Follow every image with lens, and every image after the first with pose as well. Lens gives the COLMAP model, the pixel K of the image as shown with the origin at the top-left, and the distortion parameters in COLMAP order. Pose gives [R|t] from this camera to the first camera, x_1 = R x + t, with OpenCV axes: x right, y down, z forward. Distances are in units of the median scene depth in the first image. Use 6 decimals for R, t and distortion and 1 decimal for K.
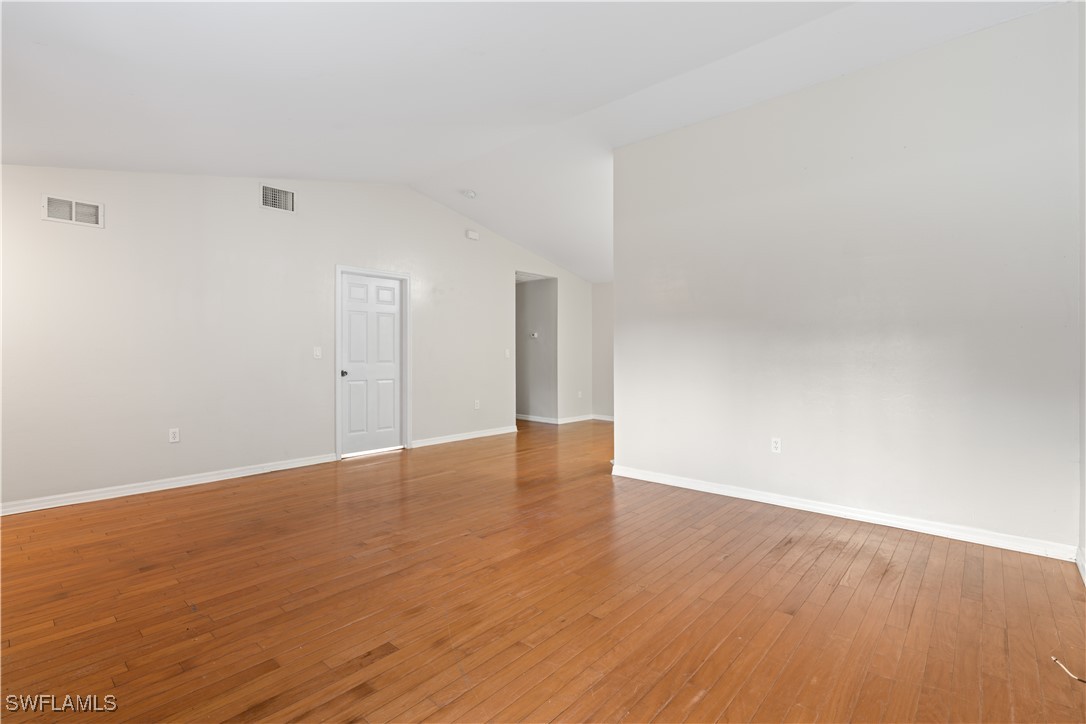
lens RADIAL K [[492.0, 0, 543.4], [0, 492.0, 360.8], [0, 0, 1]] dist [-0.009338, 0.003874]
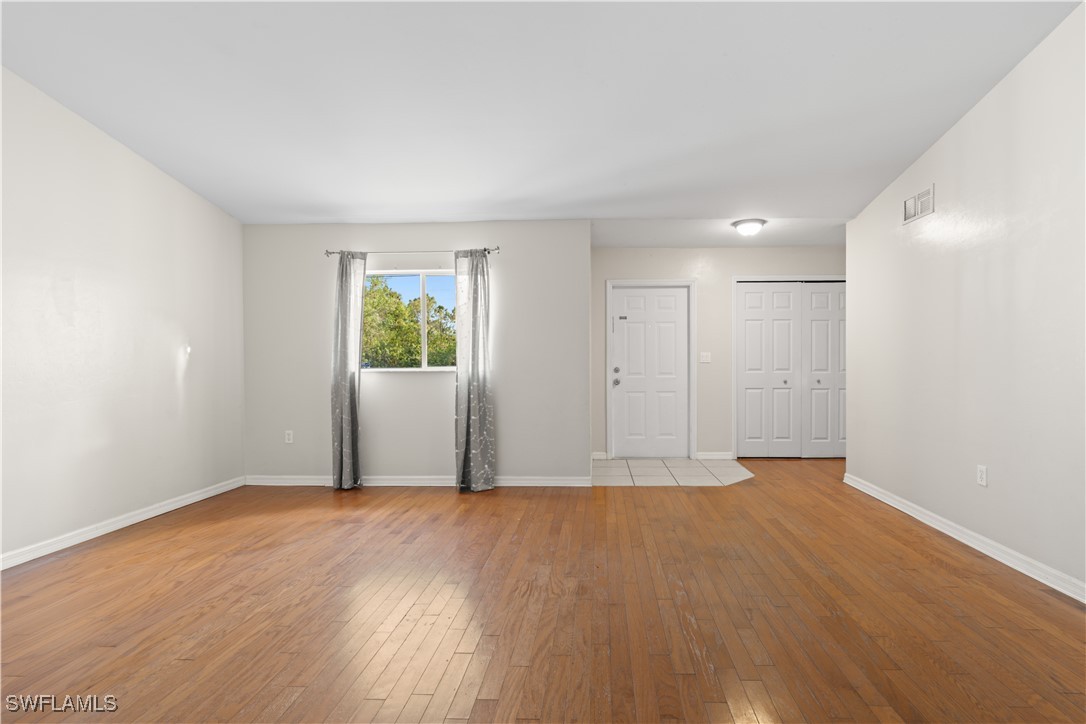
lens RADIAL K [[492.0, 0, 544.8], [0, 492.0, 361.8], [0, 0, 1]] dist [-0.009338, 0.003874]
pose [[-0.808164, 0.001900, -0.588955, 0.187498], [0.000247, 0.999996, 0.002888, 0.001463], [0.588958, 0.002188, -0.808161, 1.879740]]
